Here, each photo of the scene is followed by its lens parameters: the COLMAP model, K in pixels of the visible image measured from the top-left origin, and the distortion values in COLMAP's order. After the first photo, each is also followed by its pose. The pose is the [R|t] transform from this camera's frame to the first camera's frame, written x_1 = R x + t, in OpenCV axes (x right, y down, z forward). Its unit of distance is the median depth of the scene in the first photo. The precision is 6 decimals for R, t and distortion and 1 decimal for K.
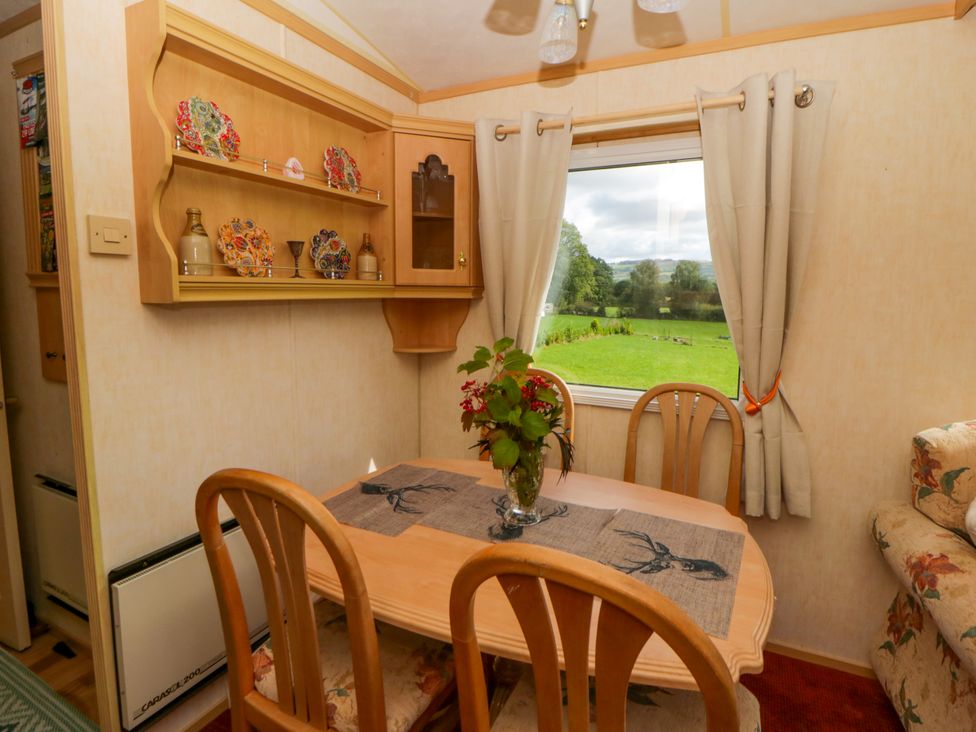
lens RADIAL K [[513.4, 0, 511.2], [0, 513.4, 345.5], [0, 0, 1]] dist [-0.011722, -0.002007]
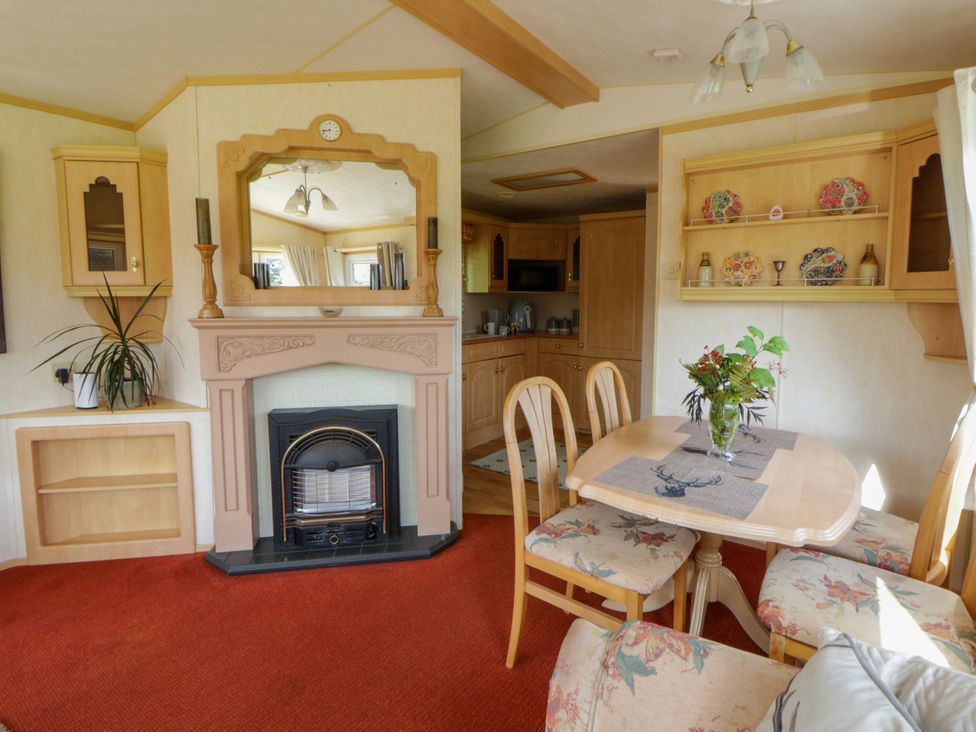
lens RADIAL K [[513.4, 0, 490.8], [0, 513.4, 358.5], [0, 0, 1]] dist [-0.011722, -0.002007]
pose [[-0.185382, 0.107006, -0.976823, 1.271198], [-0.110883, 0.985427, 0.128992, -0.027852], [0.976391, 0.132226, -0.170815, 0.514497]]
